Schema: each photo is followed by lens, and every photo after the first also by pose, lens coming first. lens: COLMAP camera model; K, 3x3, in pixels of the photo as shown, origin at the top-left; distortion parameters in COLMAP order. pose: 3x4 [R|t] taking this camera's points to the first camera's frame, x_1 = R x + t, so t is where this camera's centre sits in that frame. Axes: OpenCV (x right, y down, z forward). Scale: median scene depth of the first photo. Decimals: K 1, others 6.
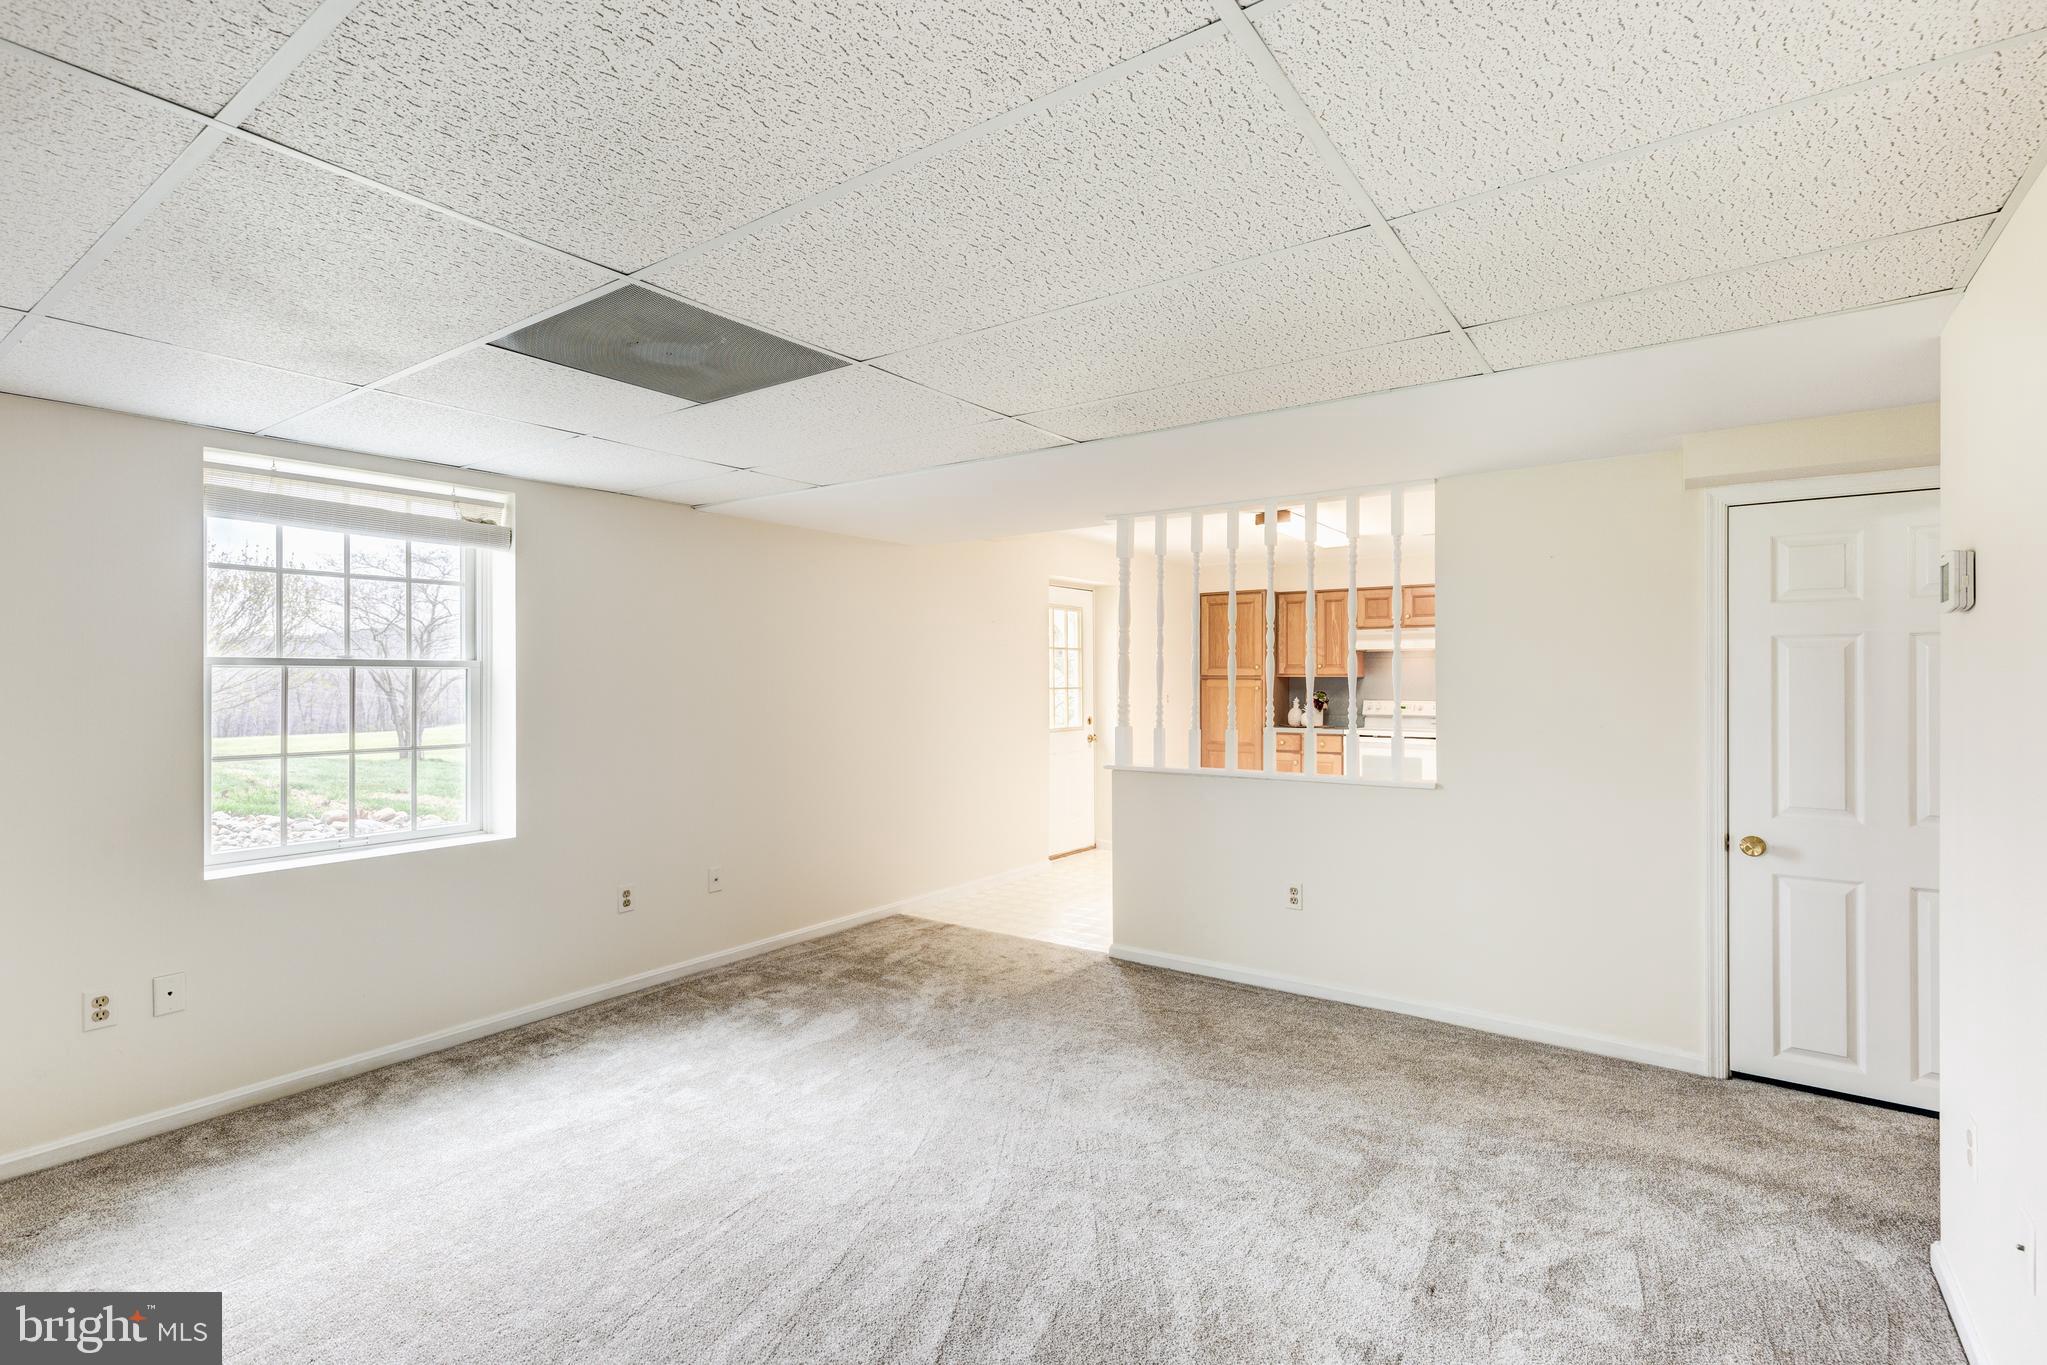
lens RADIAL K [[944.4, 0, 1029.1], [0, 944.4, 674.4], [0, 0, 1]] dist [0.005013, -0.001895]
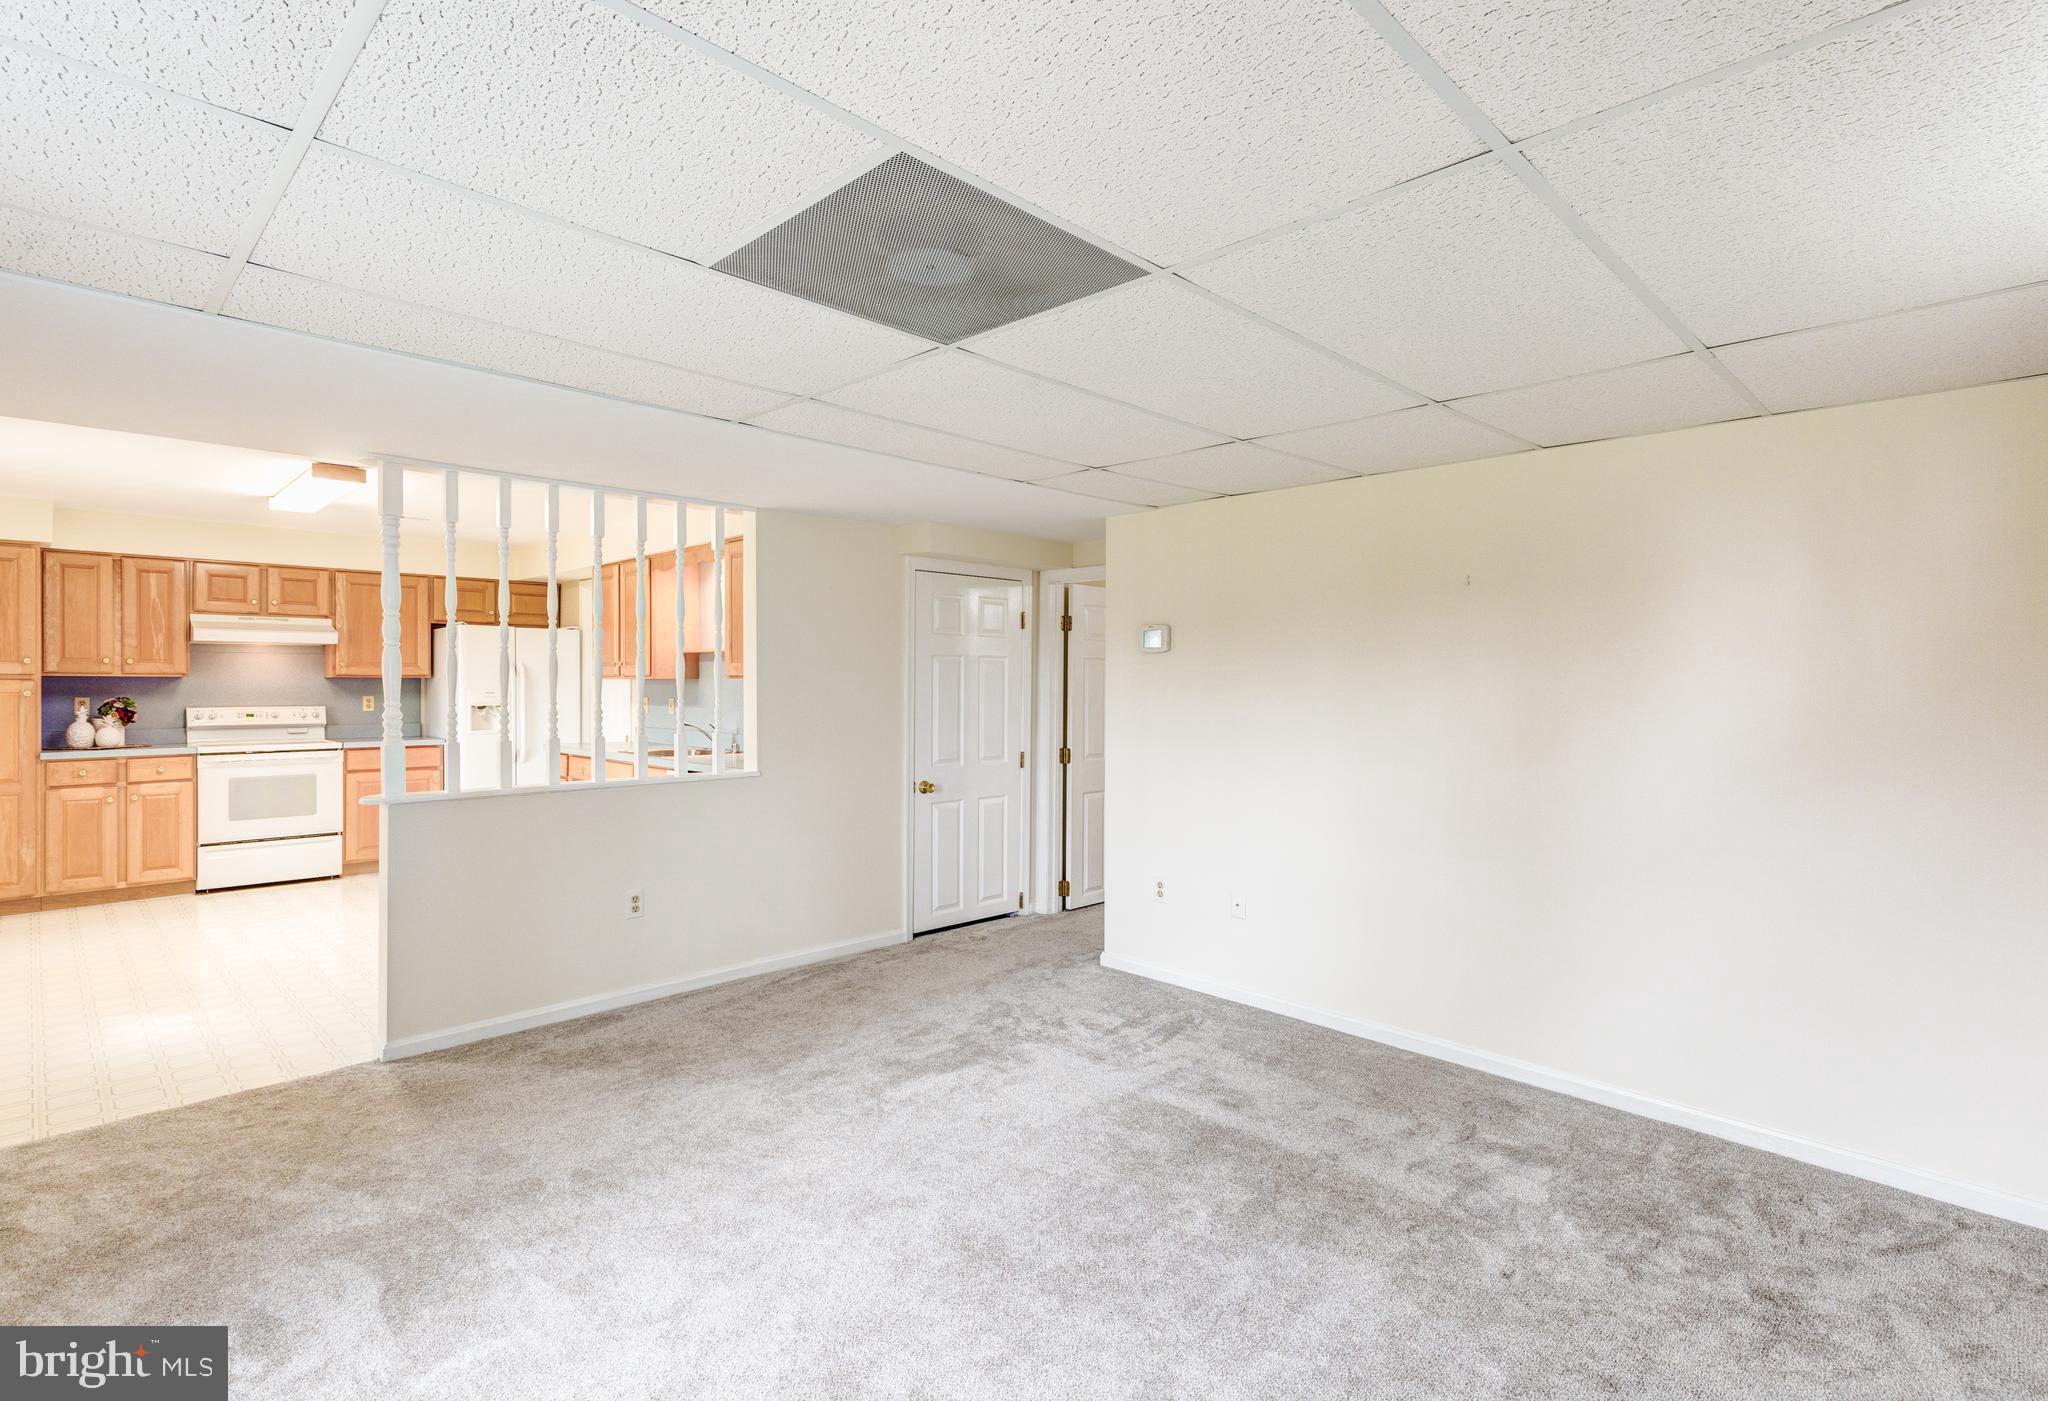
lens RADIAL K [[1000.6, 0, 1028.6], [0, 1000.6, 687.0], [0, 0, 1]] dist [-0.003533, 0.000639]
pose [[0.165882, -0.008031, 0.986113, -0.595168], [-0.006155, 0.999939, 0.009179, -0.000488], [-0.986126, -0.007592, 0.165823, 0.389352]]
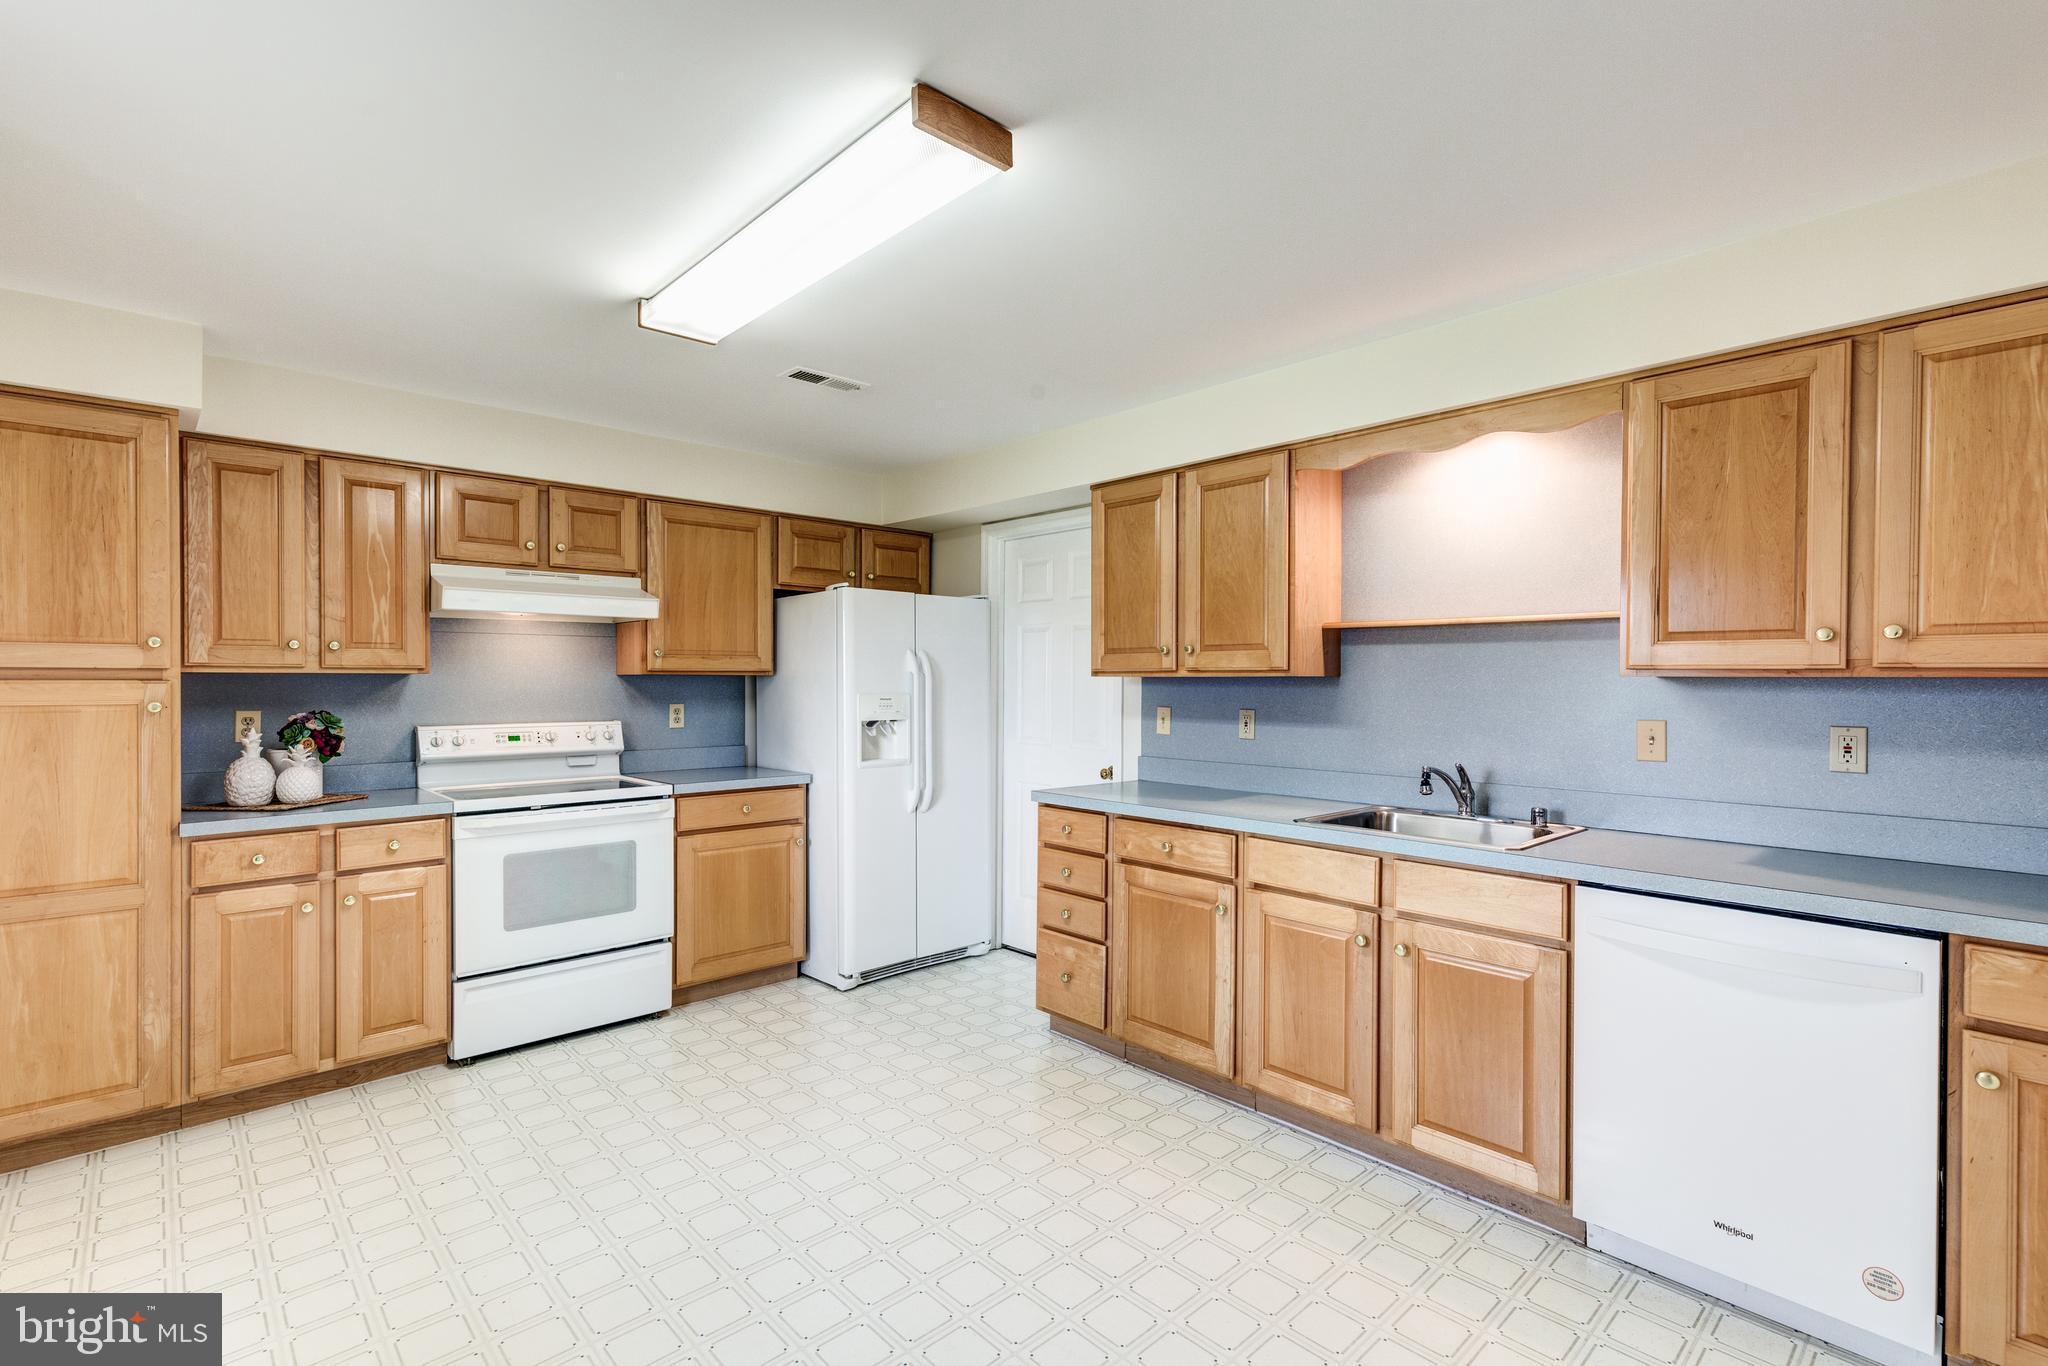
lens RADIAL K [[944.9, 0, 1026.2], [0, 944.9, 682.9], [0, 0, 1]] dist [0.005013, -0.001895]
pose [[0.205368, -0.007256, 0.978658, -0.033212], [-0.003416, 0.999961, 0.008131, 0.004940], [-0.978679, -0.005013, 0.205336, 1.186695]]
